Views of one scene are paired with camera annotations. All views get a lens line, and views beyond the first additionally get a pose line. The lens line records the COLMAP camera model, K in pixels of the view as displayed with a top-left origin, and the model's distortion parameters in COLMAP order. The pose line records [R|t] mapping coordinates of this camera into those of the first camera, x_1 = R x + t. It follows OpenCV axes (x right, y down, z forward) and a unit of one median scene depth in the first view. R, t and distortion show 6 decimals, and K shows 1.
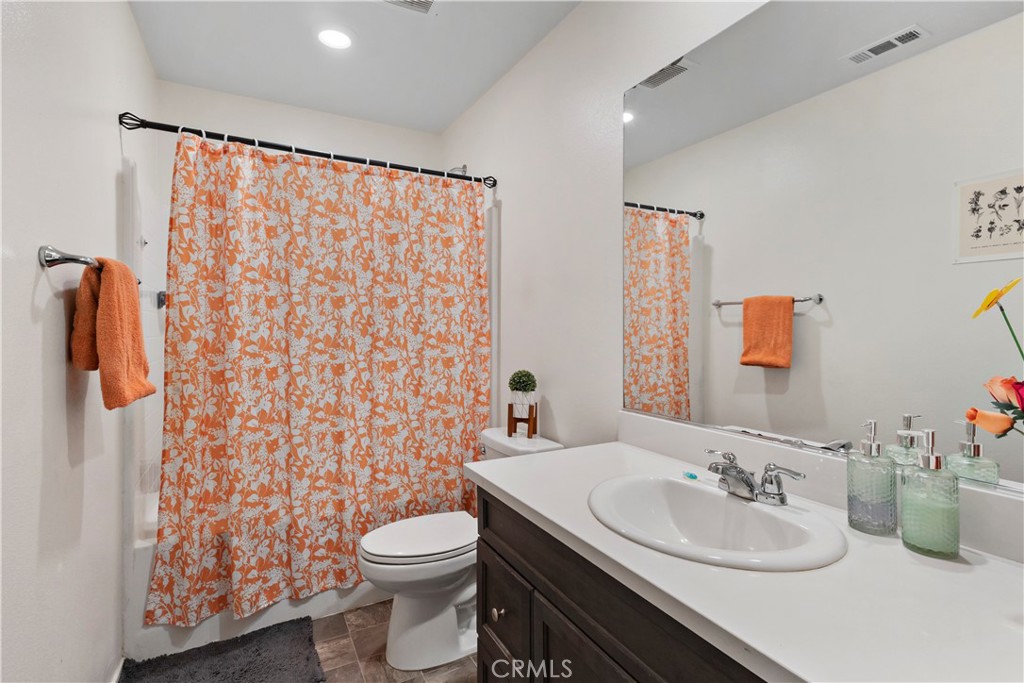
lens RADIAL K [[480.8, 0, 511.1], [0, 480.8, 335.8], [0, 0, 1]] dist [0.003014, 0.001011]
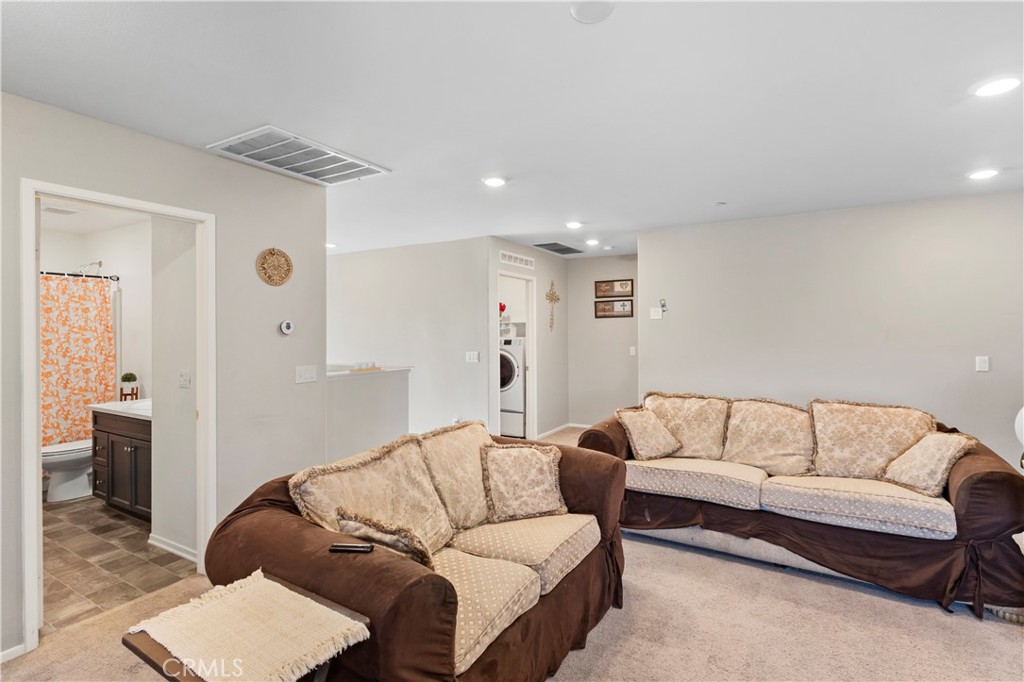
lens RADIAL K [[480.8, 0, 516.6], [0, 480.8, 335.3], [0, 0, 1]] dist [0.003014, 0.001011]
pose [[0.854394, -0.010063, 0.519528, 0.349592], [0.016002, 0.999848, -0.006950, -0.049518], [-0.519379, 0.014251, 0.854425, -1.610670]]
